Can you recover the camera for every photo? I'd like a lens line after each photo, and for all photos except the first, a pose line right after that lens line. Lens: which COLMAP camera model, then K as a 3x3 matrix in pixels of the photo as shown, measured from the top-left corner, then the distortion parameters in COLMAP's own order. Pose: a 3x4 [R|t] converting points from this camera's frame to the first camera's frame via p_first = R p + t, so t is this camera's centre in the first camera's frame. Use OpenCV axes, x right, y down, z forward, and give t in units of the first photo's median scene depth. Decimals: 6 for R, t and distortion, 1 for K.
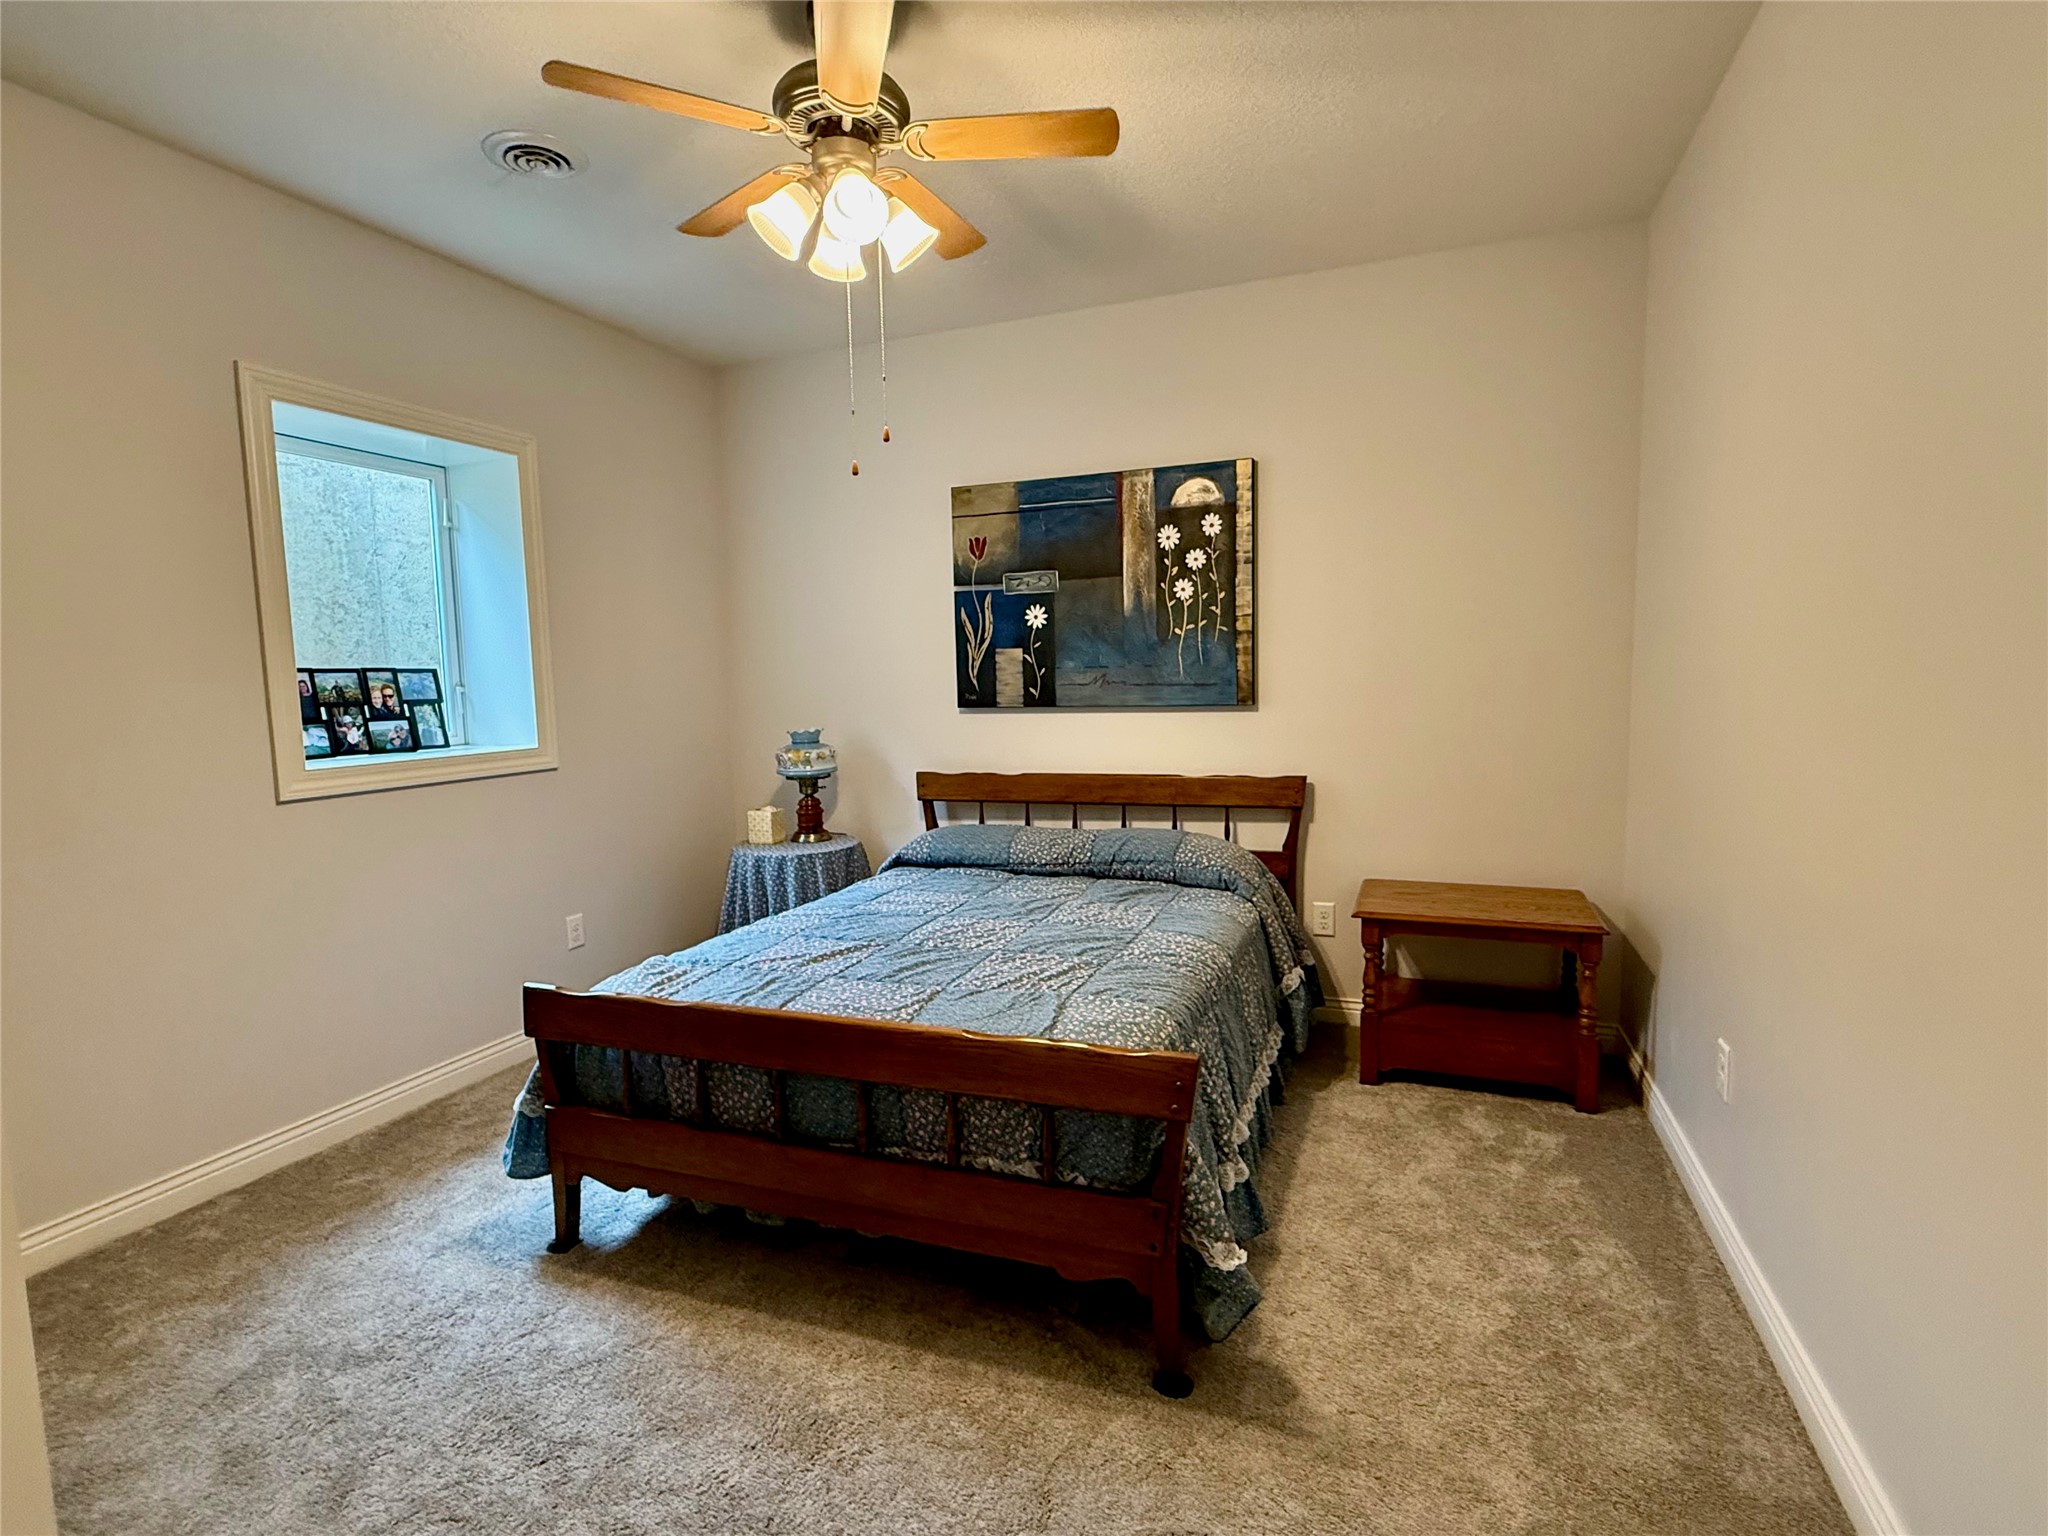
lens RADIAL K [[1007.9, 0, 1026.5], [0, 1007.9, 765.7], [0, 0, 1]] dist [-0.001925, -0.000310]
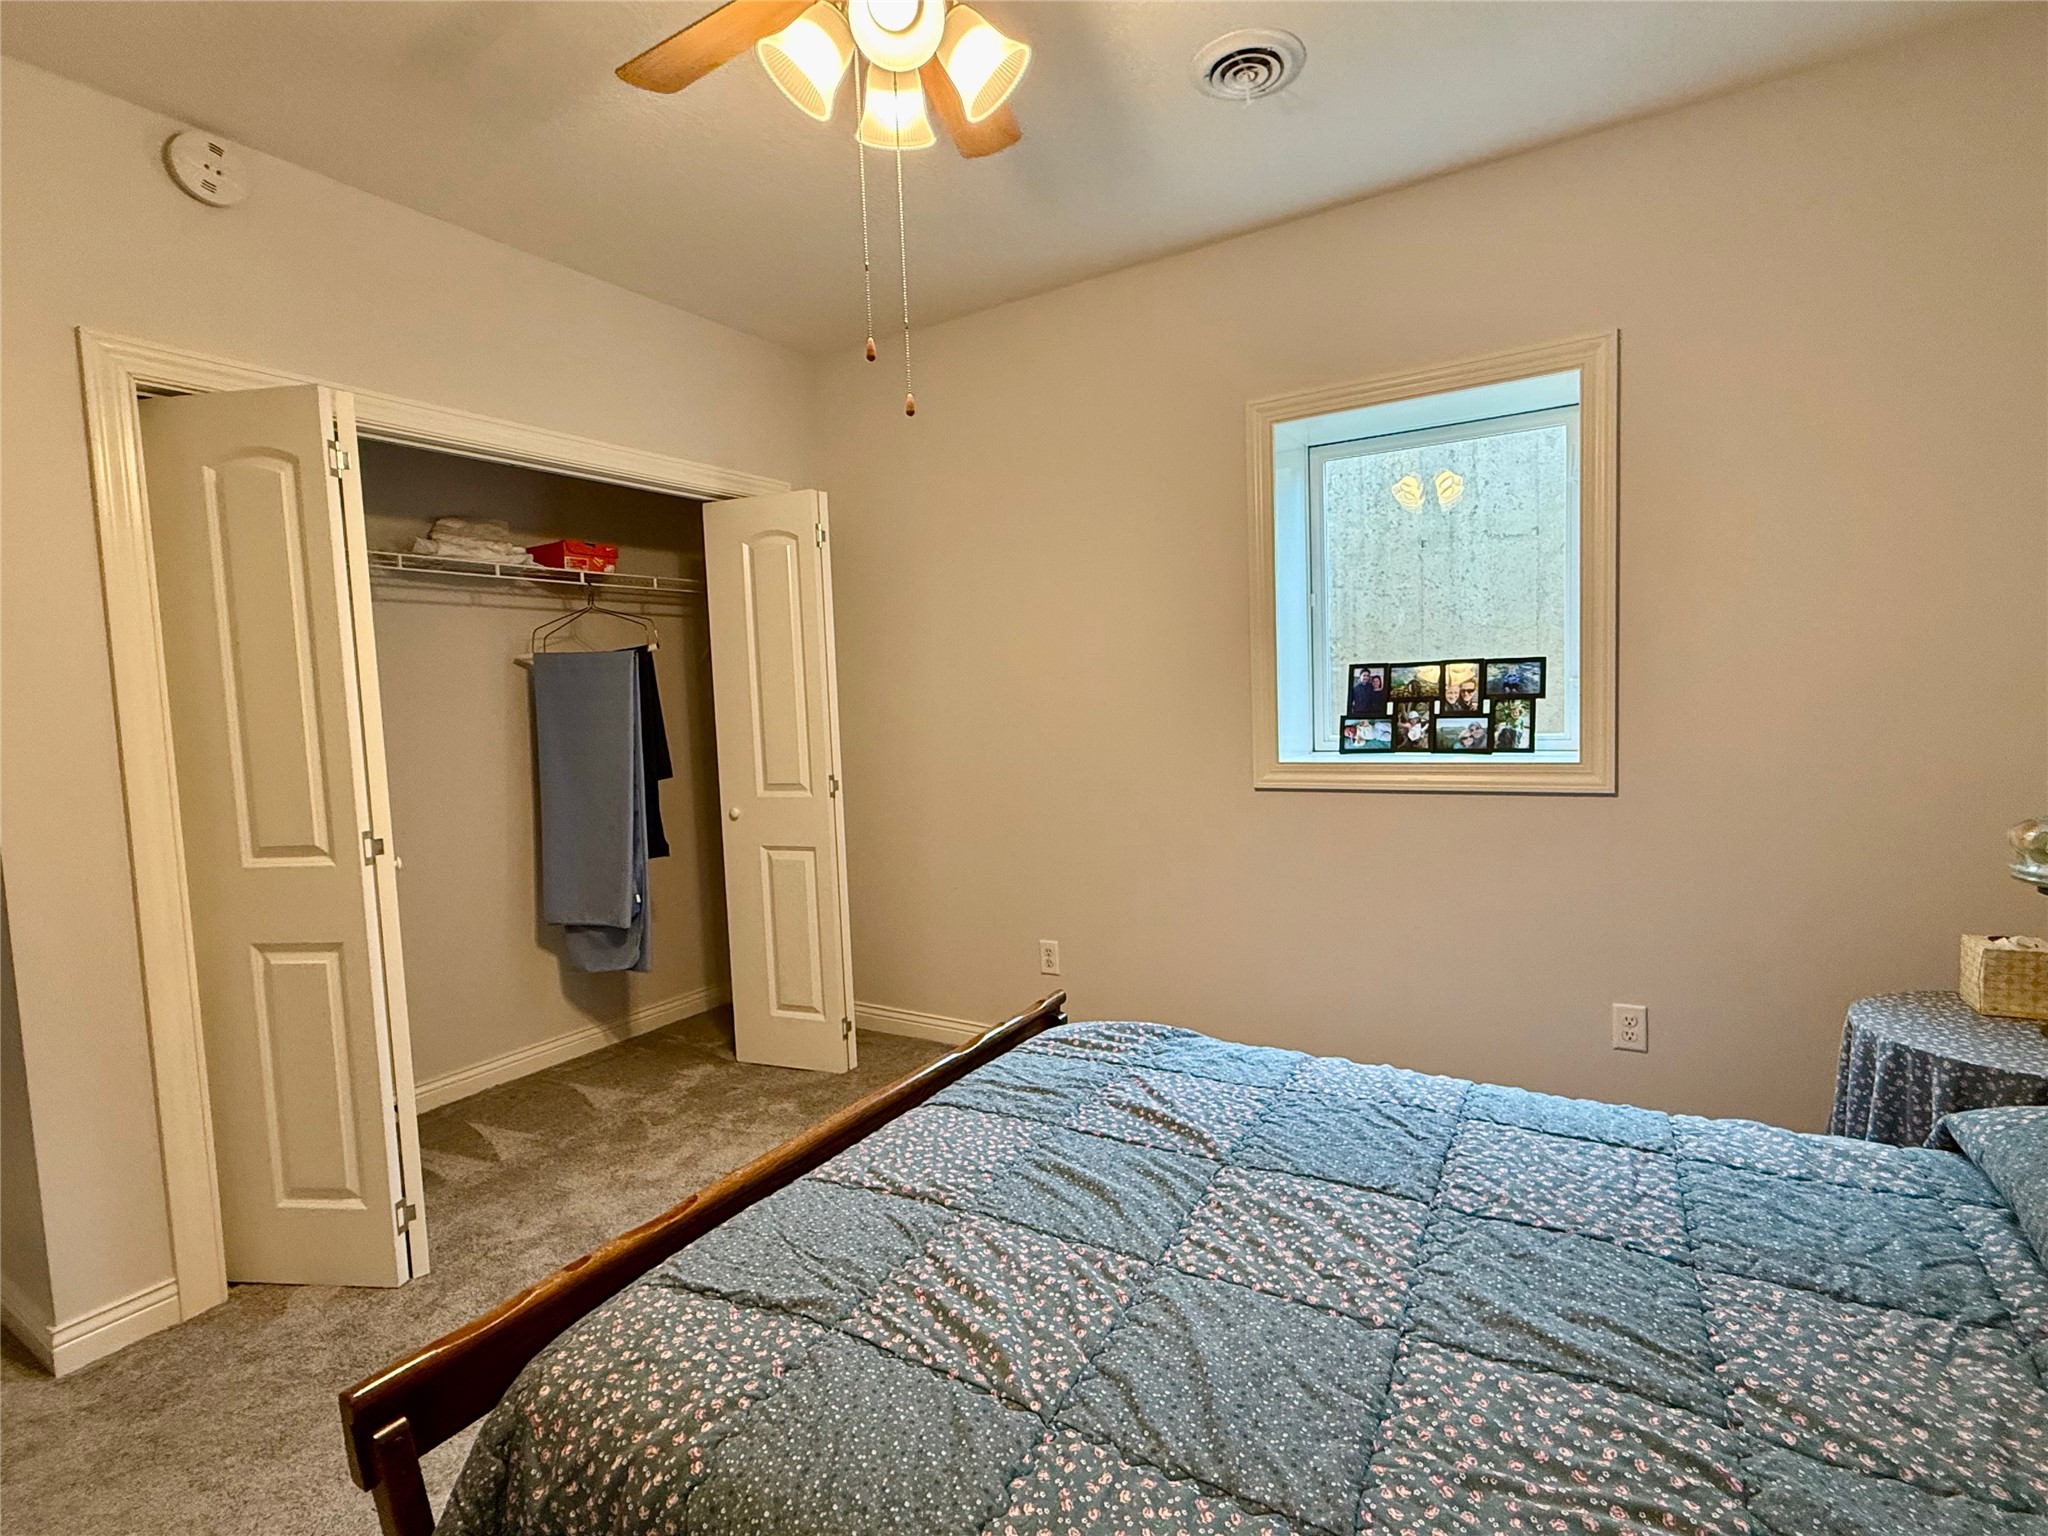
lens RADIAL K [[1007.9, 0, 1023.1], [0, 1007.9, 775.0], [0, 0, 1]] dist [-0.001925, -0.000310]
pose [[-0.186886, 0.107253, -0.976509, 0.345179], [-0.047016, 0.991907, 0.117942, -0.084387], [0.981256, 0.067953, -0.180331, 0.798835]]
